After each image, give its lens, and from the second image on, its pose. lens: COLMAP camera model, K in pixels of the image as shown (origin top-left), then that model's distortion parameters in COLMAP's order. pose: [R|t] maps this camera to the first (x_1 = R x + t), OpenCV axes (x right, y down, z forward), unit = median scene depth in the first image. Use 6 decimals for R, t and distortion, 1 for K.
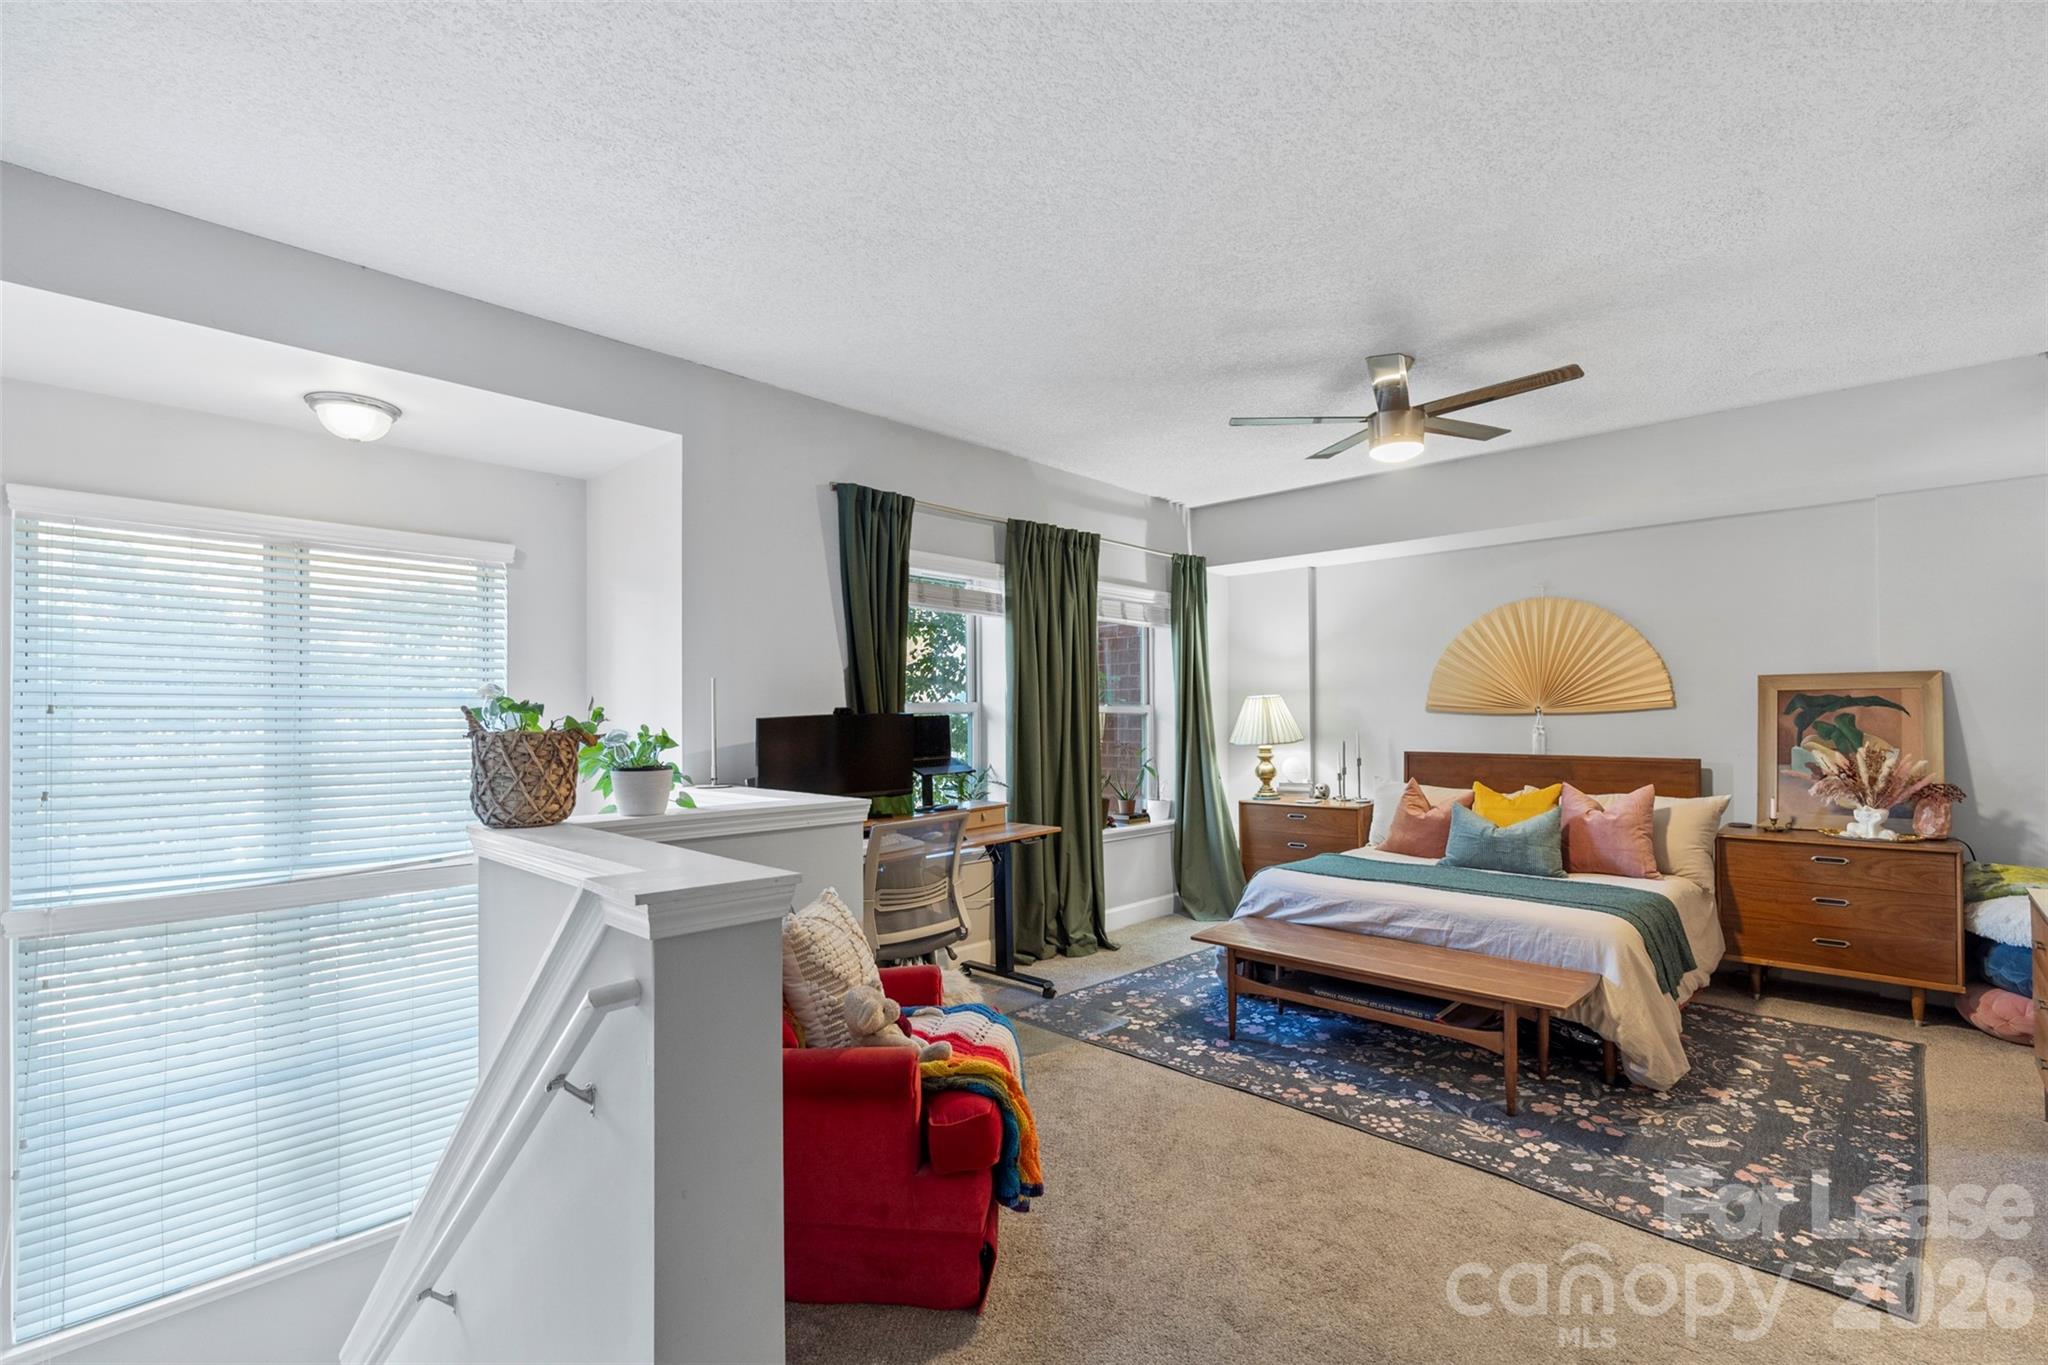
lens RADIAL K [[929.9, 0, 1024.1], [0, 929.9, 709.8], [0, 0, 1]] dist [-0.000637, 0.000505]
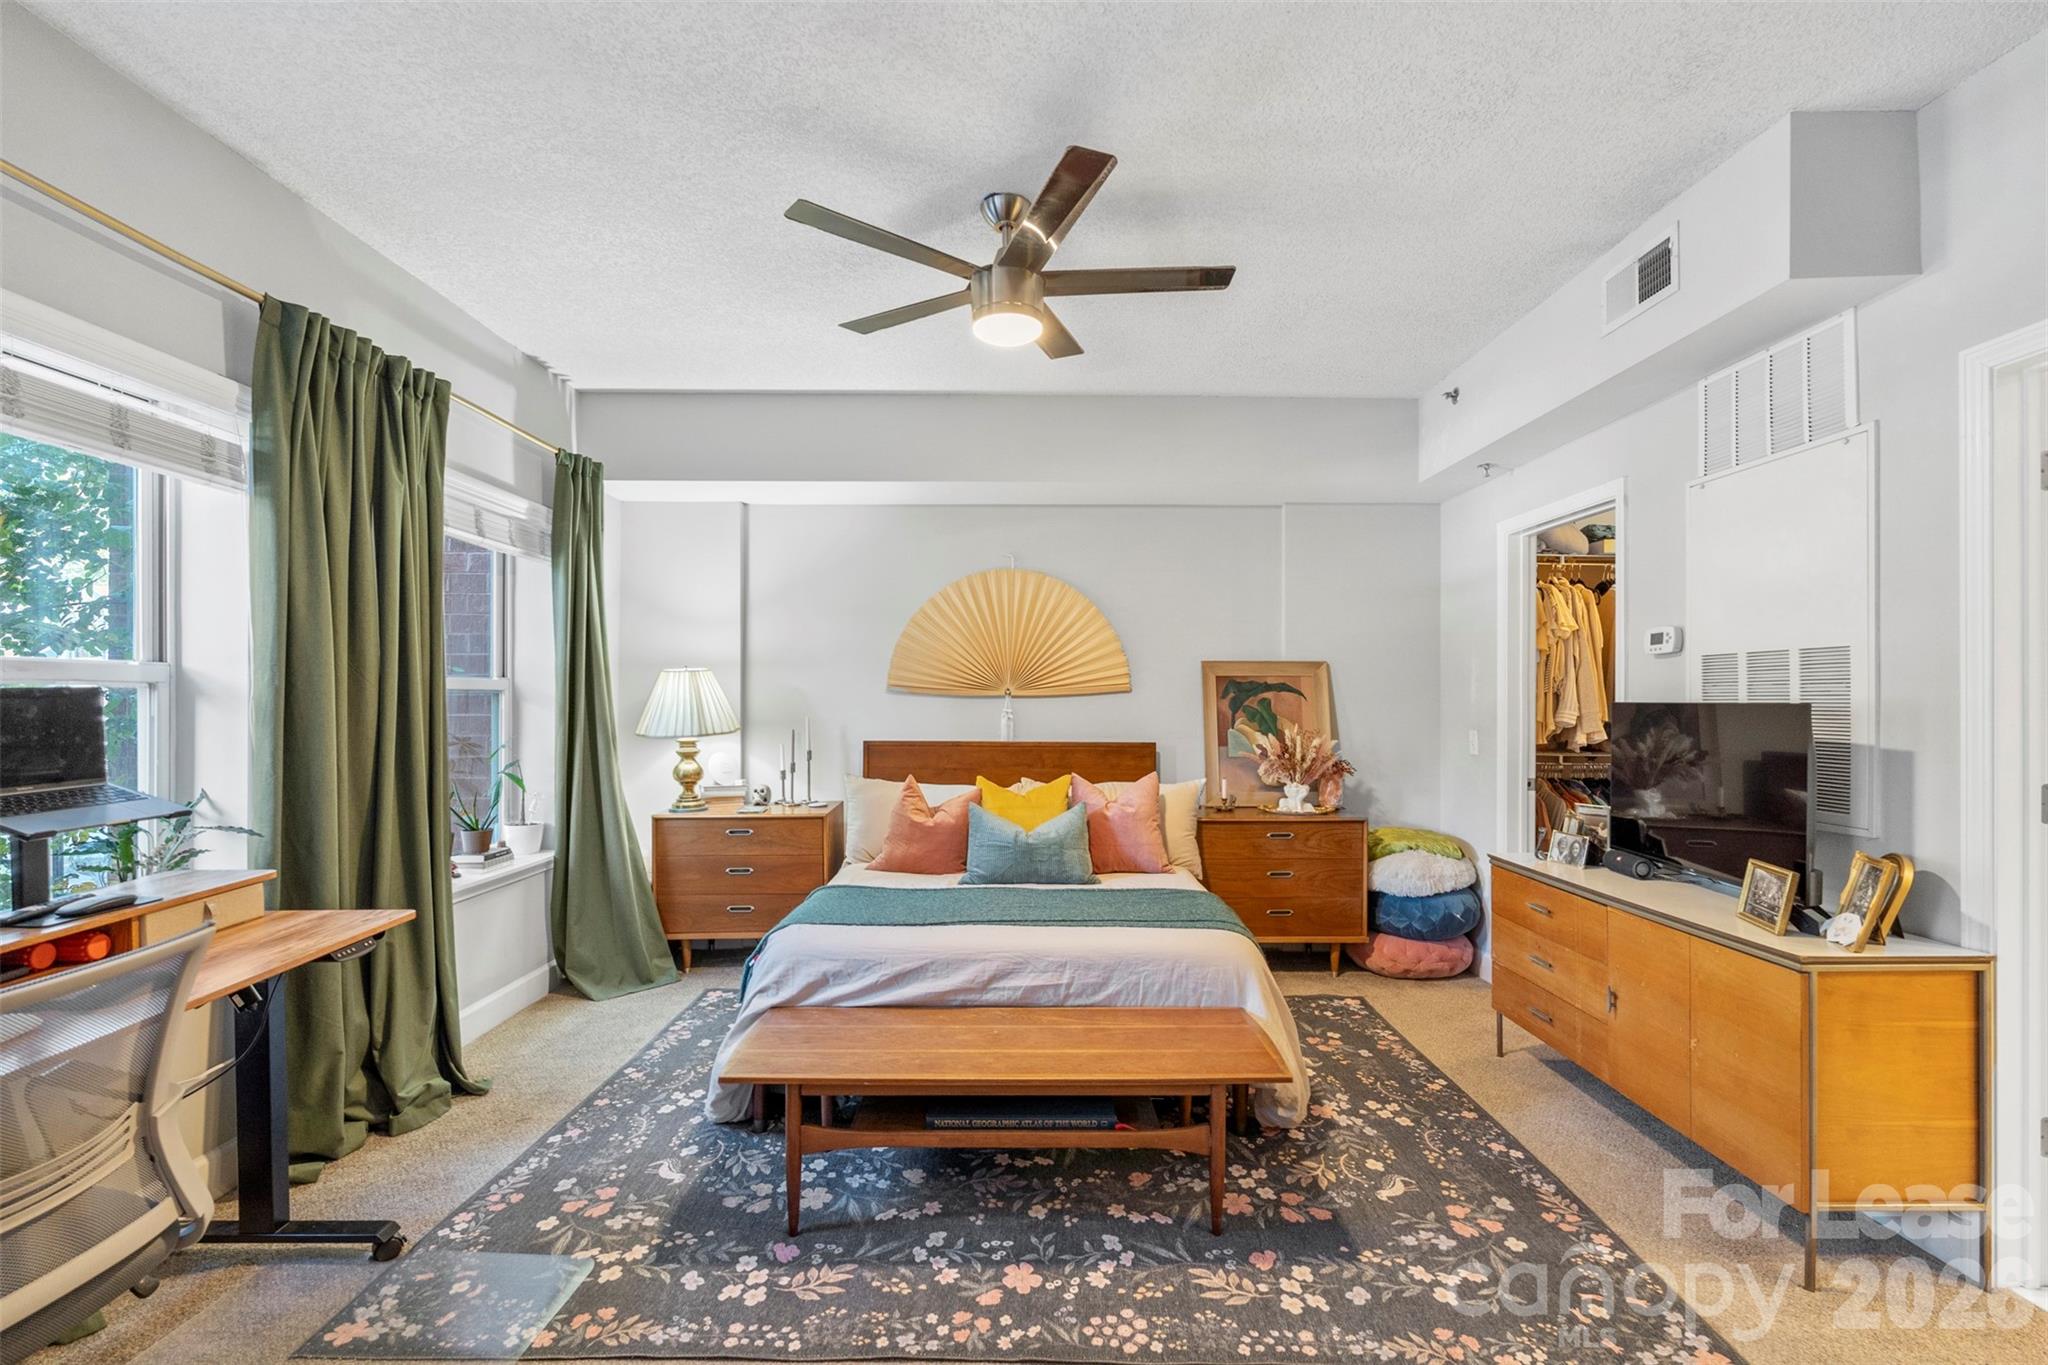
lens RADIAL K [[930.1, 0, 1036.7], [0, 930.1, 696.8], [0, 0, 1]] dist [-0.002104, 0.000204]
pose [[0.718671, 0.008162, 0.695302, -0.072450], [-0.010961, 0.999940, -0.000409, 0.005826], [-0.695264, -0.007327, 0.718717, 0.404471]]
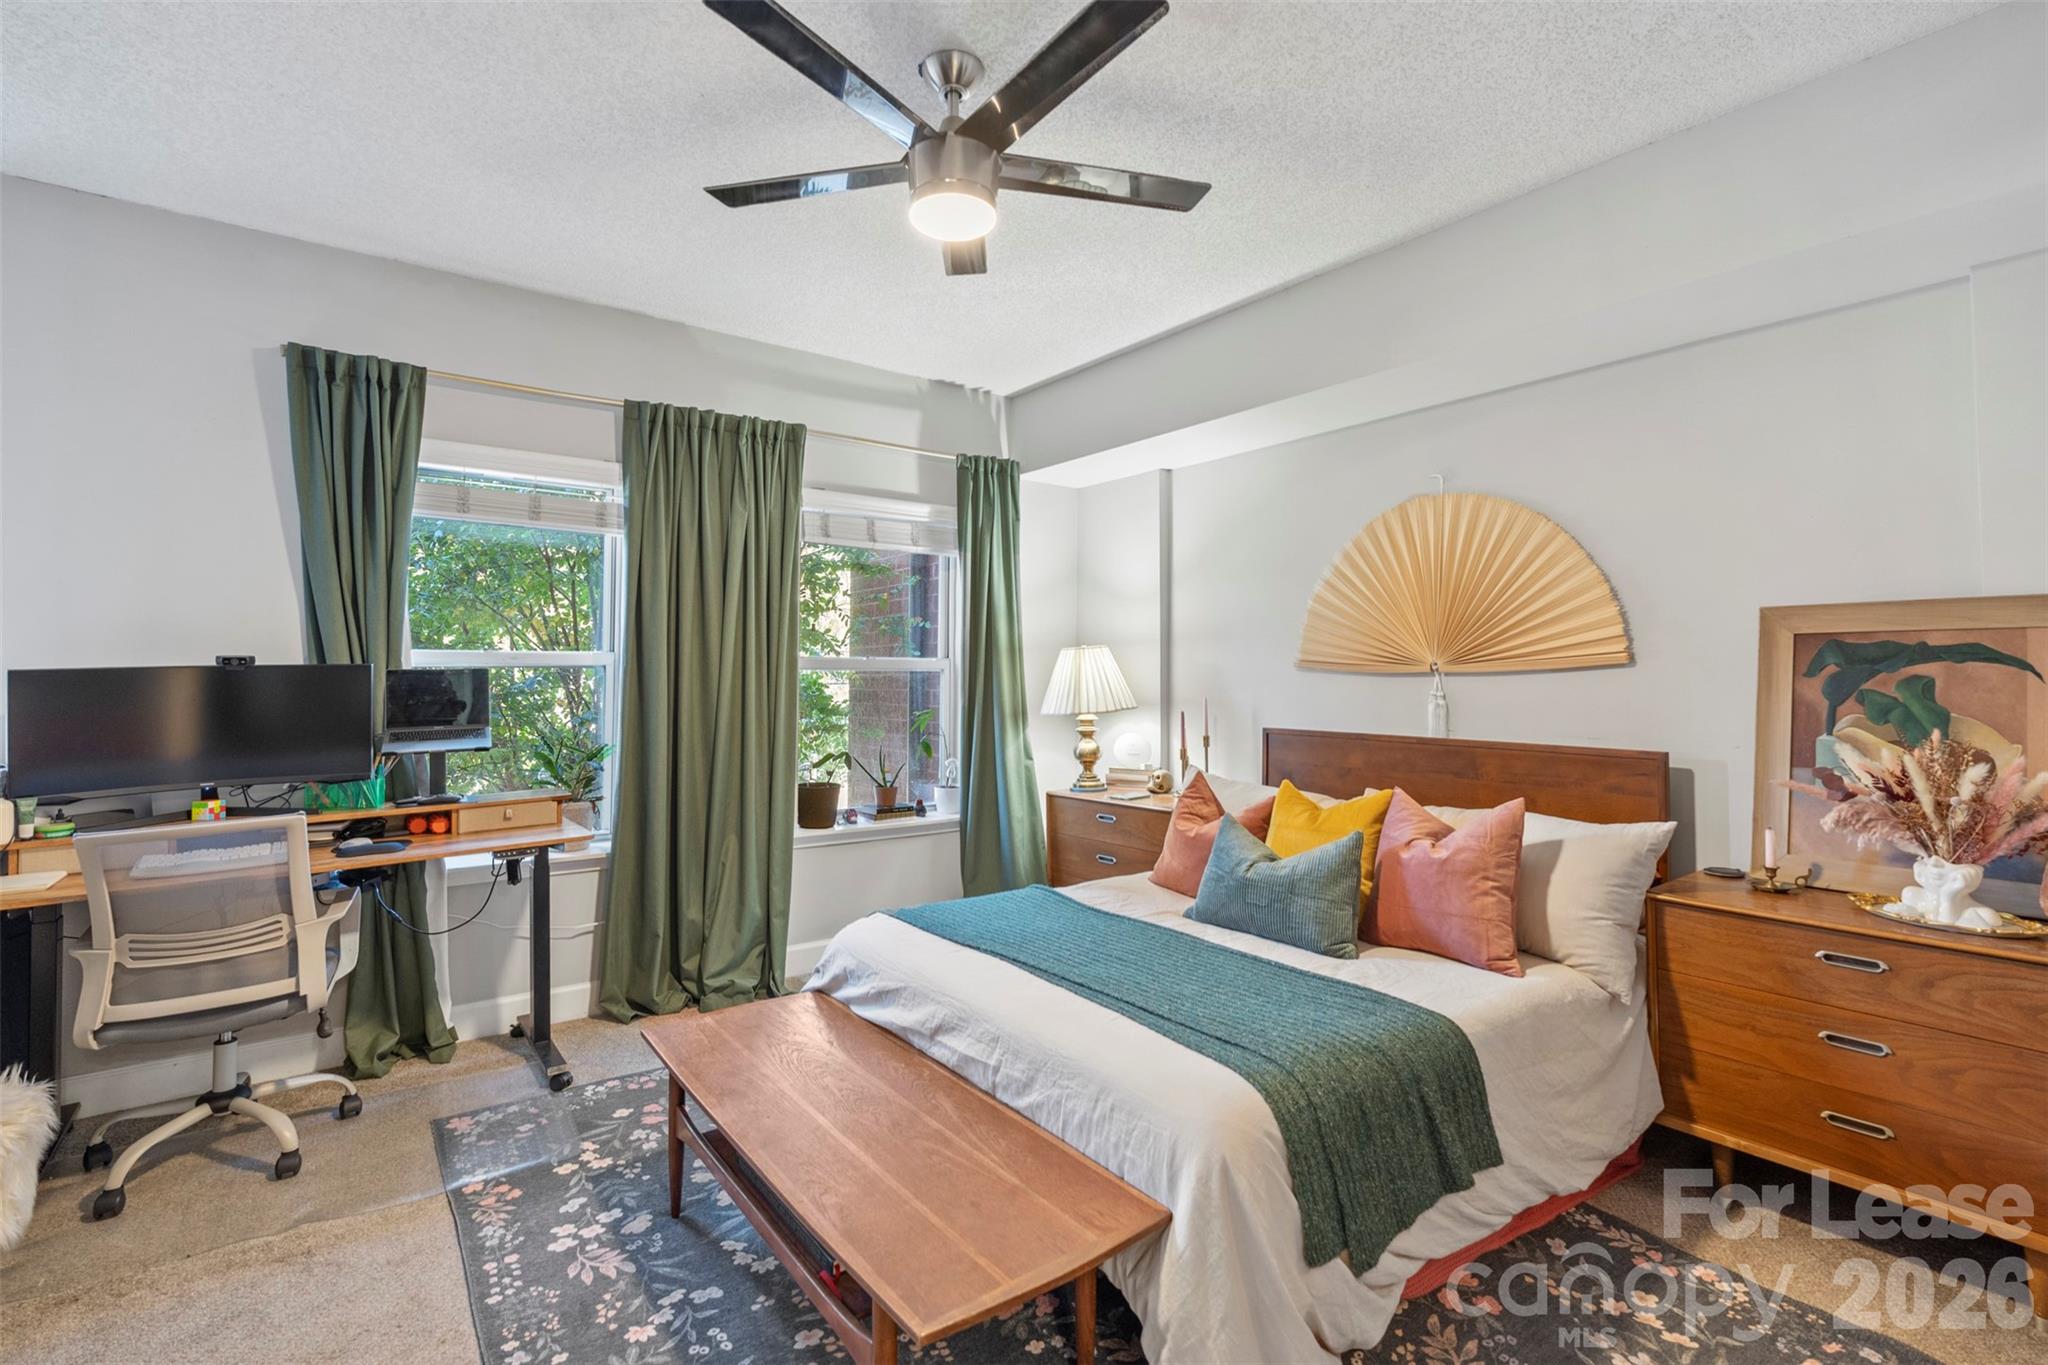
lens RADIAL K [[943.0, 0, 1024.7], [0, 943.0, 642.4], [0, 0, 1]] dist [-0.000550, -0.000282]
pose [[0.984252, 0.001363, -0.176766, 0.481087], [-0.006498, 0.999573, -0.028474, 0.003747], [0.176652, 0.029174, 0.983841, 0.380992]]
